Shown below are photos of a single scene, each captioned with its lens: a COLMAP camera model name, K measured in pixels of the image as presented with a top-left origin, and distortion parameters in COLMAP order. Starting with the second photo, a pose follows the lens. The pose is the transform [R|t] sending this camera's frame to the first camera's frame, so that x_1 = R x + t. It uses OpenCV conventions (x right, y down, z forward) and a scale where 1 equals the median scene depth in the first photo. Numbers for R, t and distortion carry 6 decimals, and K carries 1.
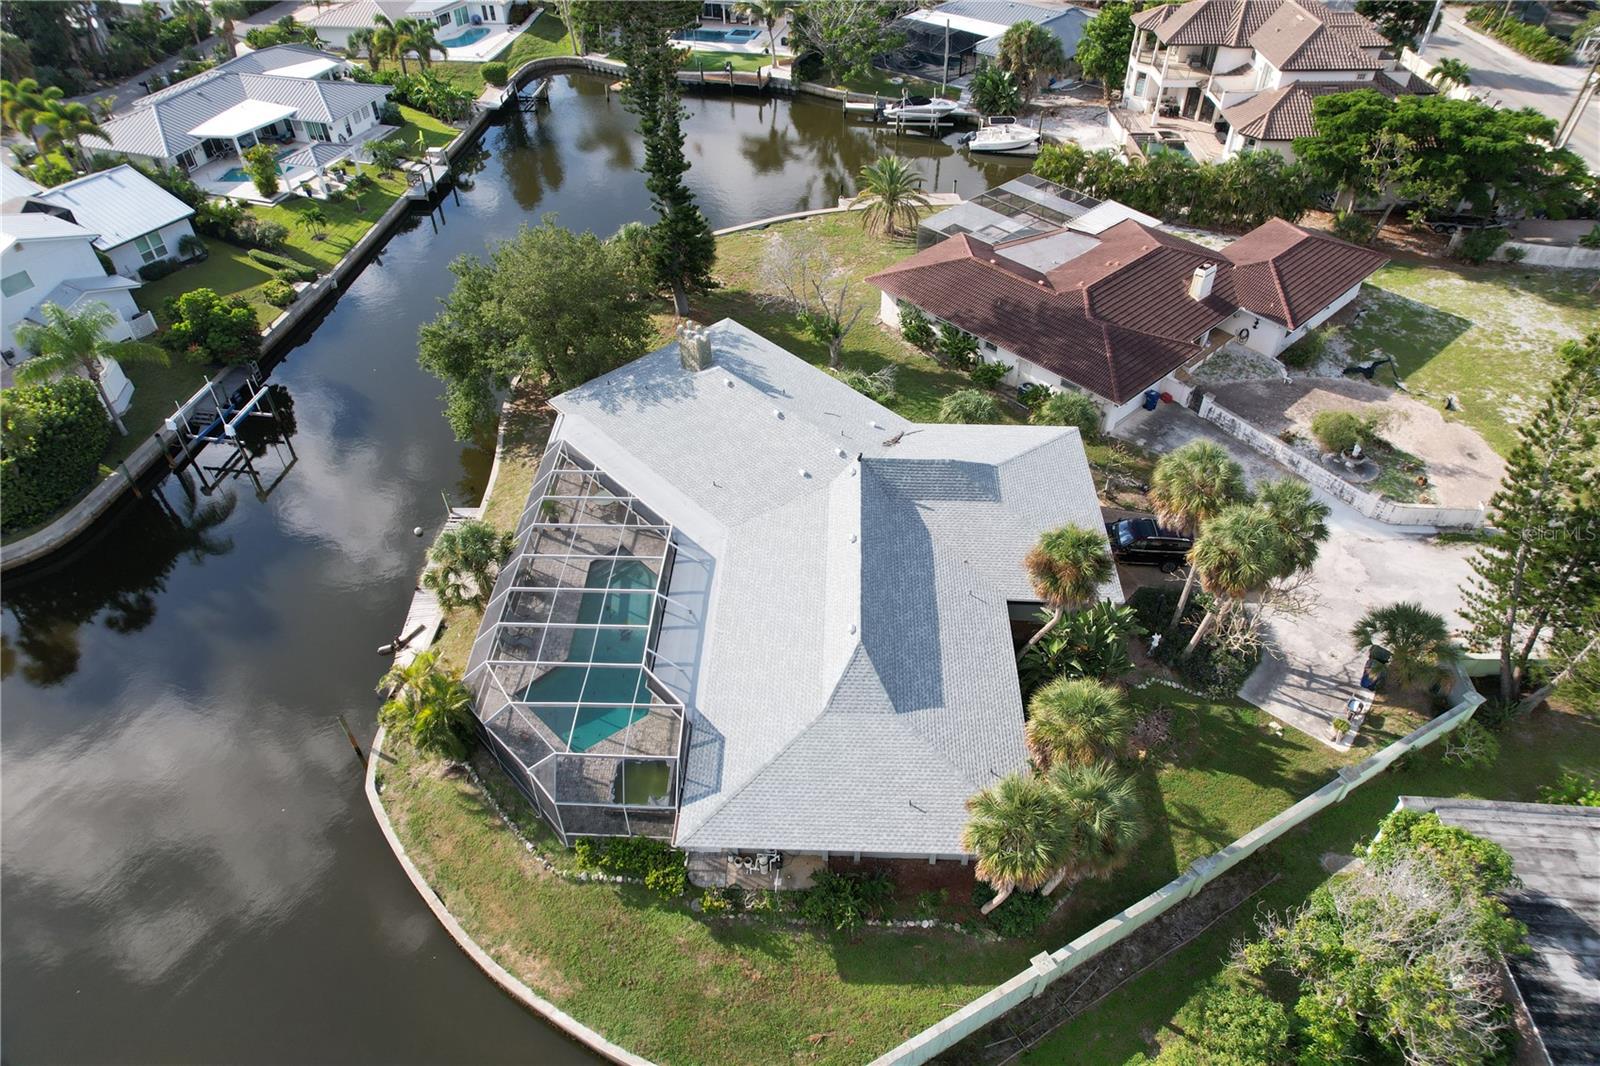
lens RADIAL K [[1021.9, 0, 807.8], [0, 1021.9, 540.1], [0, 0, 1]] dist [-0.077209, 0.069542]
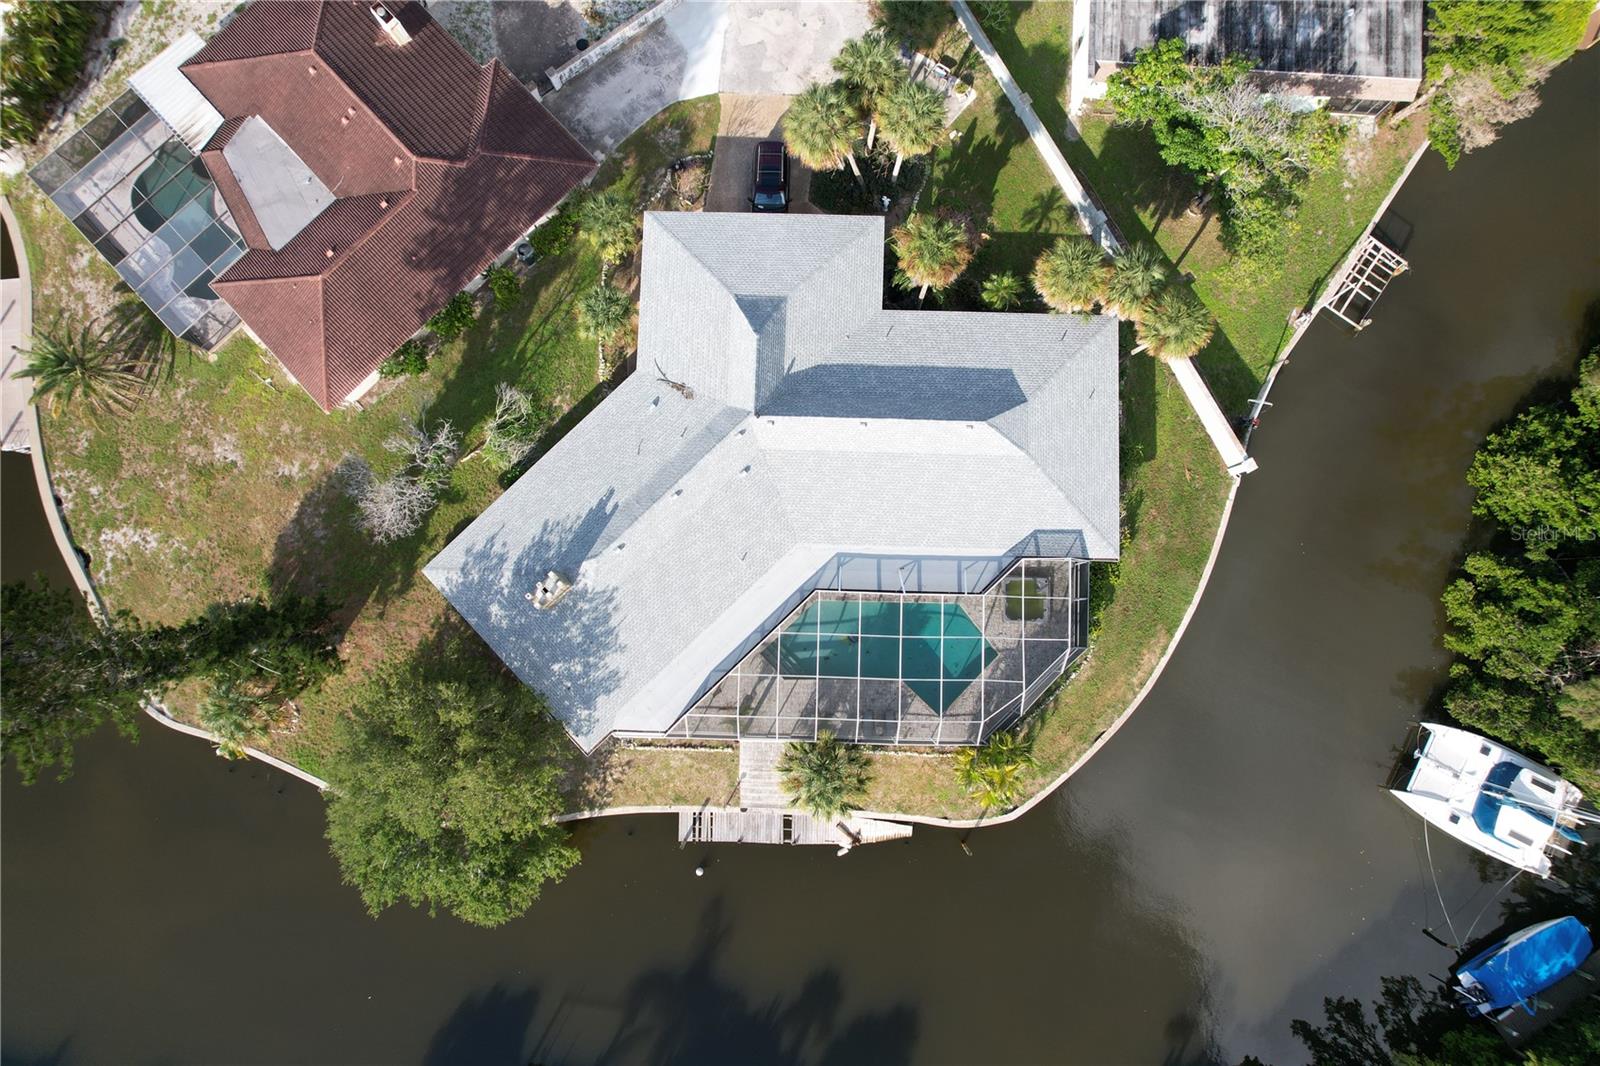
lens RADIAL K [[1021.9, 0, 809.1], [0, 1021.9, 538.3], [0, 0, 1]] dist [-0.077209, 0.069542]
pose [[-0.009994, -0.995161, 0.097749, -0.136323], [0.681152, 0.064791, 0.729269, -0.612120], [-0.732074, 0.073870, 0.677209, 0.186634]]
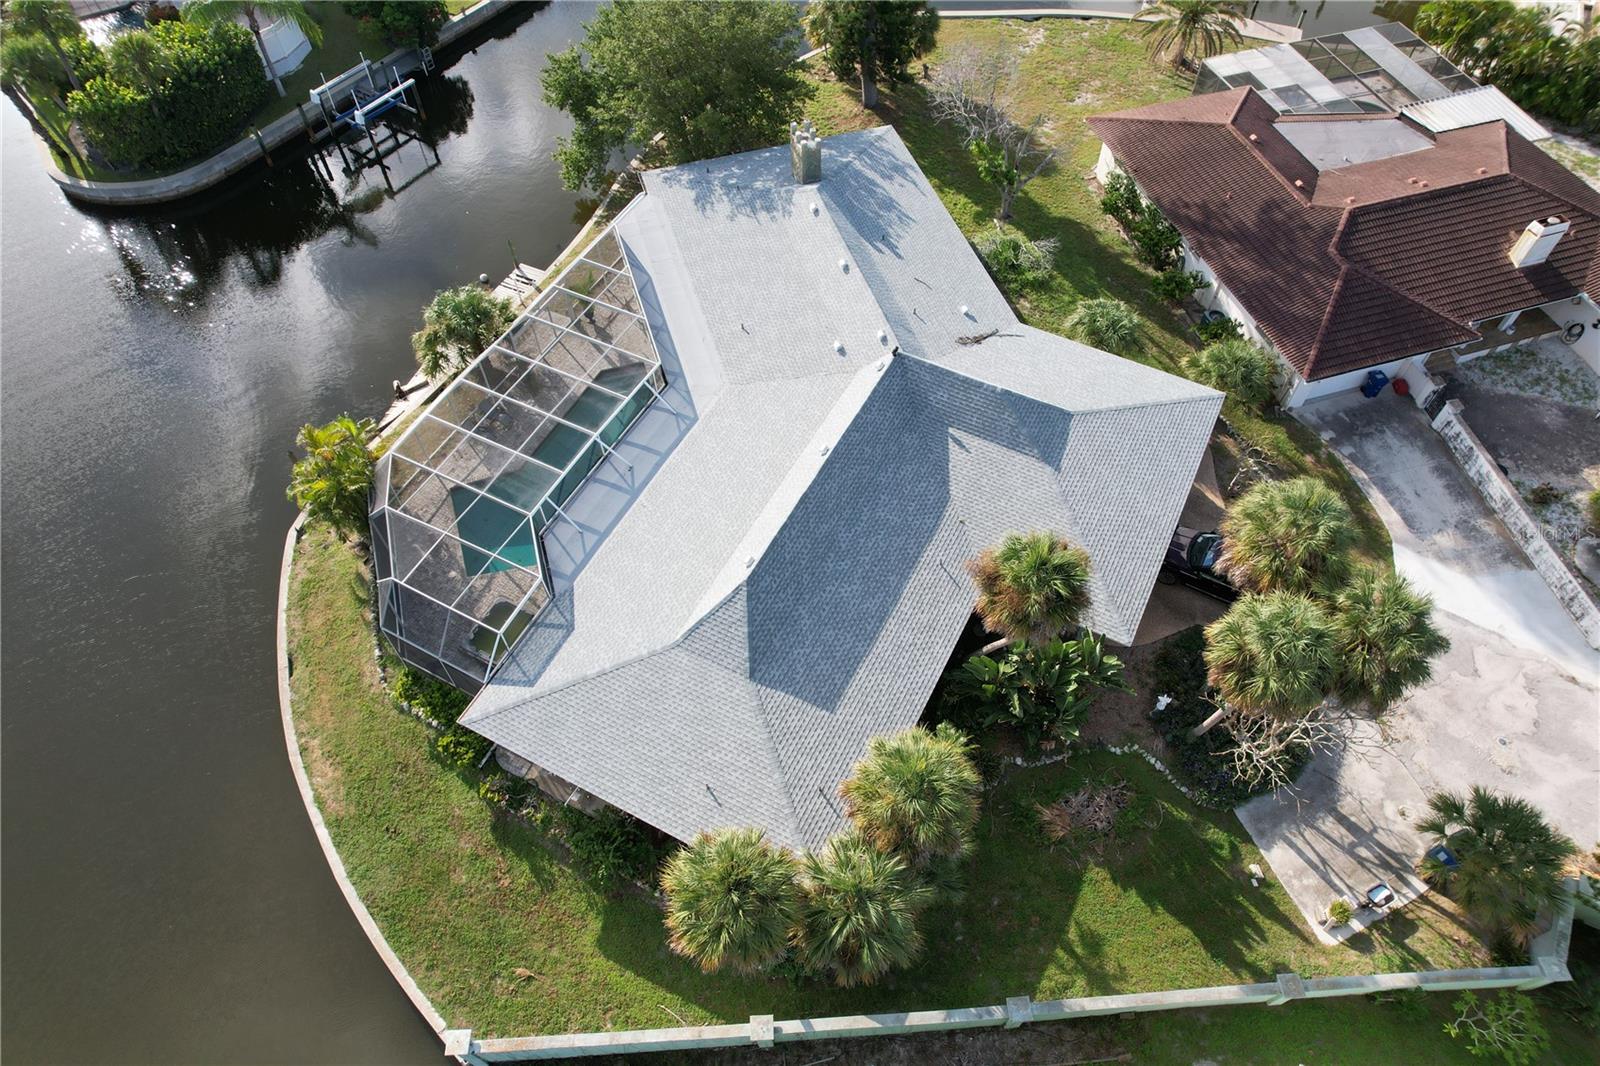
lens RADIAL K [[1021.9, 0, 805.8], [0, 1021.9, 545.1], [0, 0, 1]] dist [-0.077209, 0.069542]
pose [[0.903684, 0.350658, -0.245752, 0.178067], [-0.288684, 0.922796, 0.255164, -0.093053], [0.316255, -0.159643, 0.935145, 0.158100]]
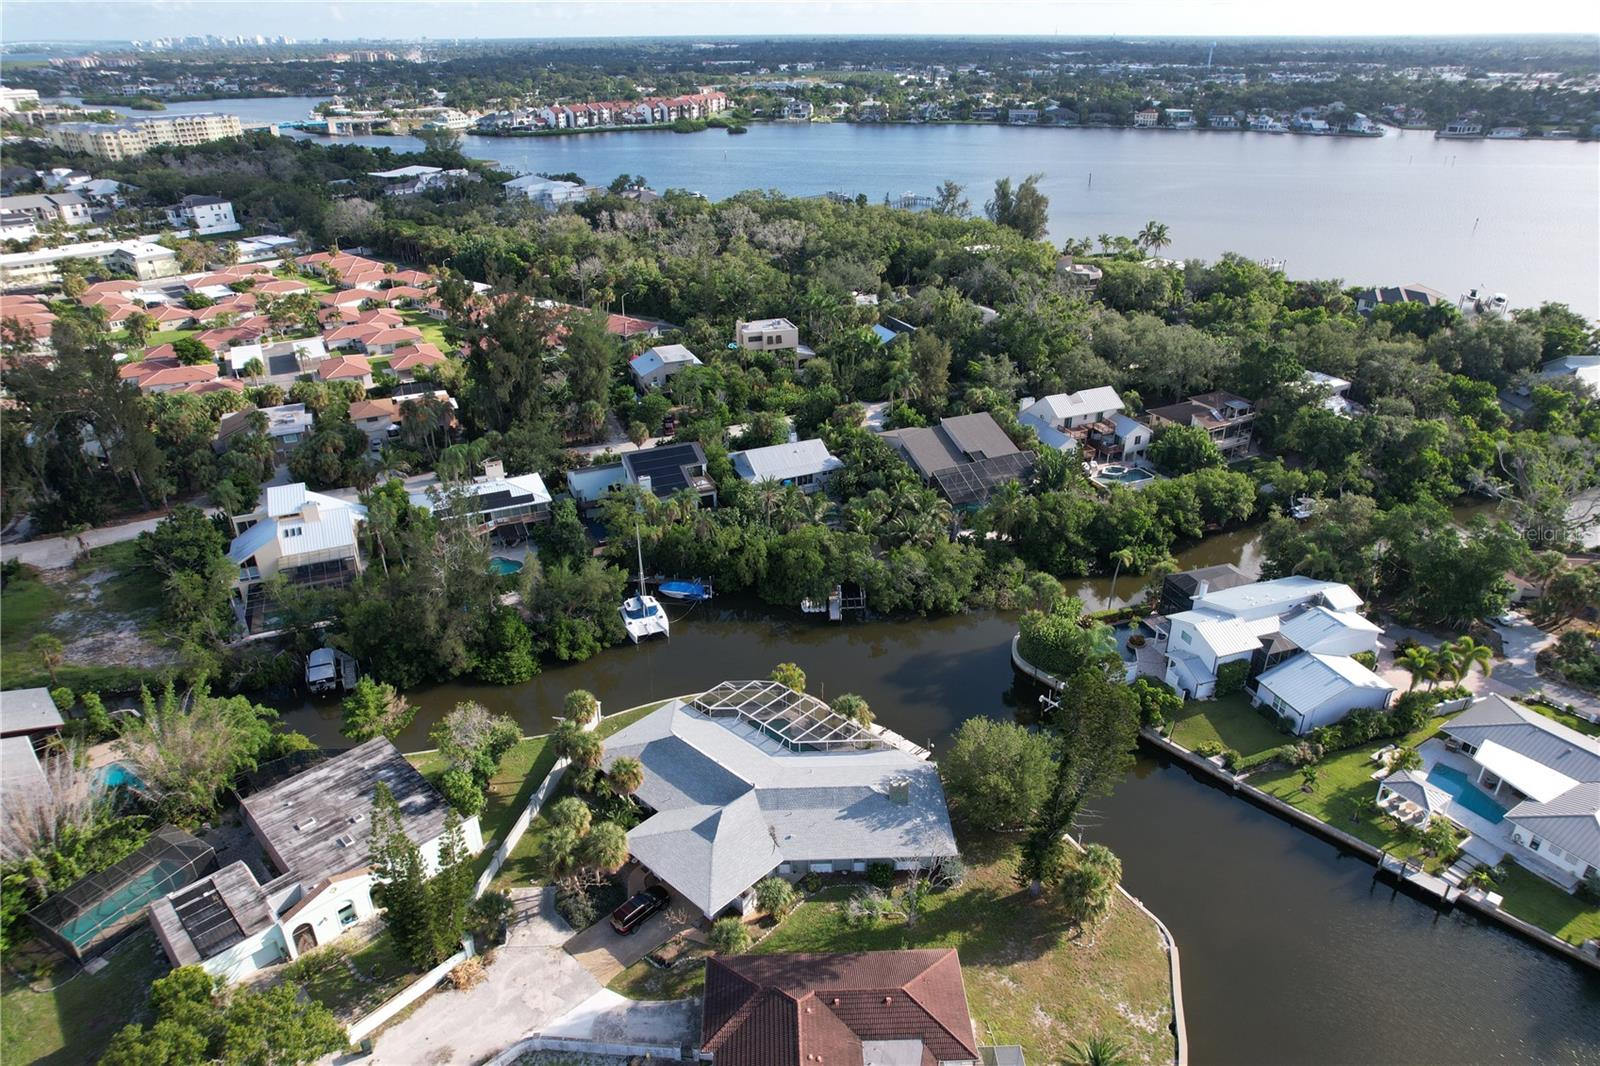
lens RADIAL K [[1021.9, 0, 805.3], [0, 1021.9, 550.1], [0, 0, 1]] dist [-0.077209, 0.069542]
pose [[-0.657567, 0.358243, -0.662772, 0.856958], [-0.498116, 0.453269, 0.739207, -1.361202], [0.565230, 0.816216, -0.119608, 0.692079]]
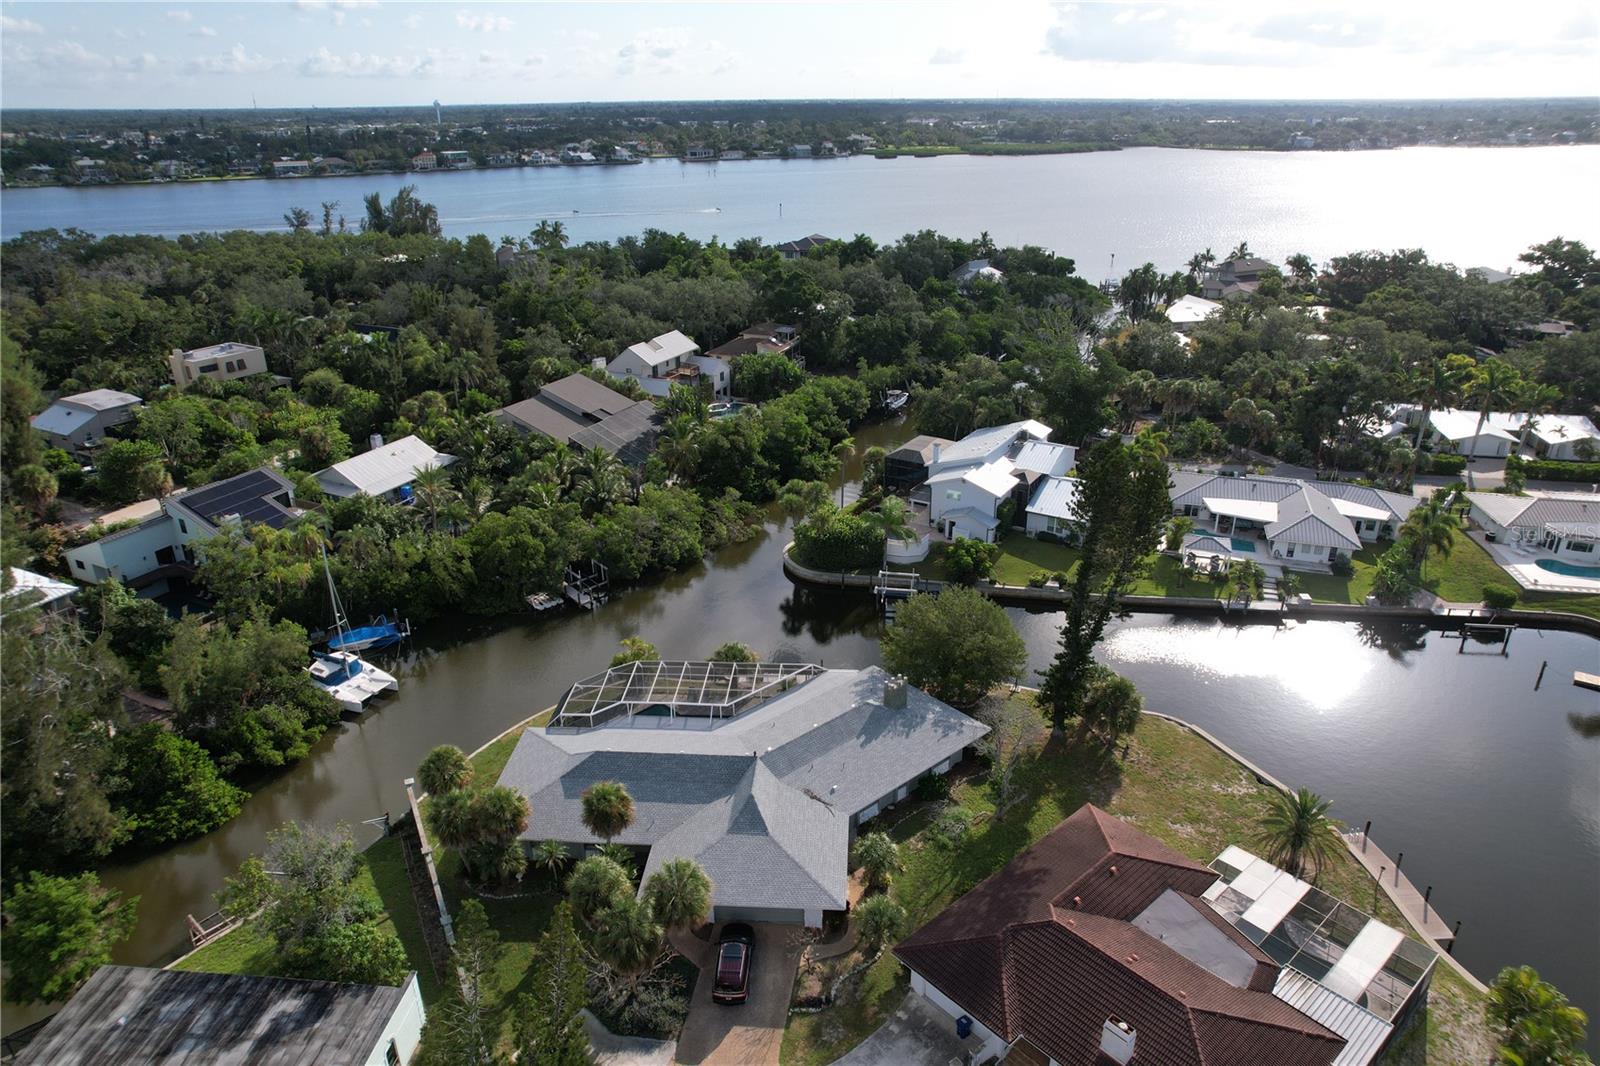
lens RADIAL K [[1021.9, 0, 807.0], [0, 1021.9, 541.3], [0, 0, 1]] dist [-0.077209, 0.069542]
pose [[-0.020354, 0.412800, -0.910594, 0.970711], [-0.666344, 0.673407, 0.320170, -0.621015], [0.745367, 0.613286, 0.261360, 0.354934]]
